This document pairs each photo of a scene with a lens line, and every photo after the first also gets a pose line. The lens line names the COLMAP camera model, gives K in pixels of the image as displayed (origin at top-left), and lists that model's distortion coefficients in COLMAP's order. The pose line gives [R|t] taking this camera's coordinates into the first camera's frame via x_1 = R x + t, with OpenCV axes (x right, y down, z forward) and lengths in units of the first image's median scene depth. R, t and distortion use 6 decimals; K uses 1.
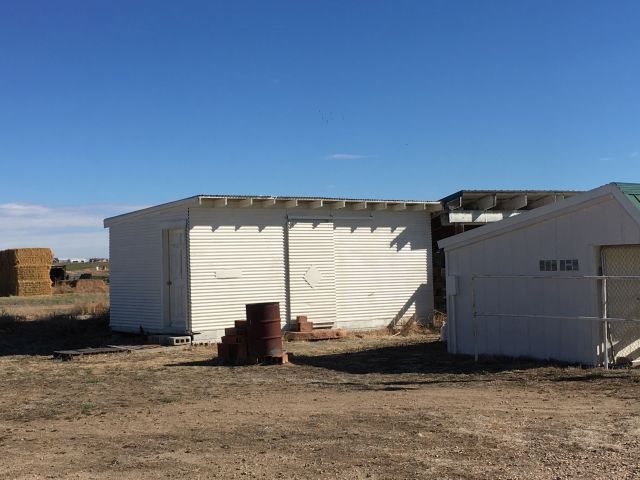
lens RADIAL K [[1022.3, 0, 320.0], [0, 1022.3, 240.0], [0, 0, 1]] dist [0.037419, 0.045116]
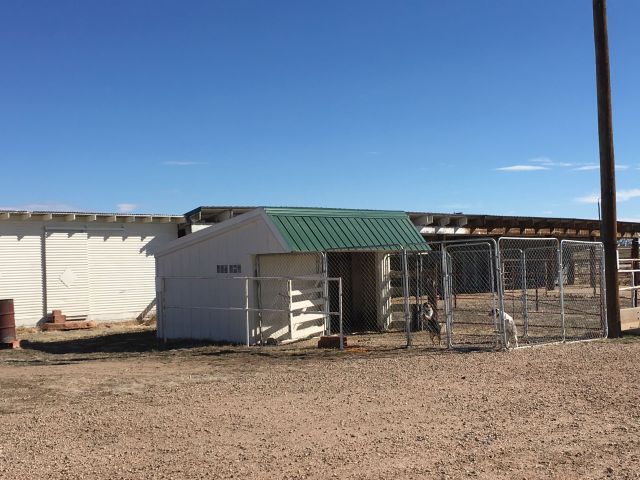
lens RADIAL K [[912.8, 0, 320.0], [0, 912.8, 240.0], [0, 0, 1]] dist [0.006191, 0.022889]
pose [[0.984254, 0.003531, 0.176722, 0.096685], [-0.003036, 0.999991, -0.003067, -0.006154], [-0.176731, 0.002482, 0.984256, -0.116536]]
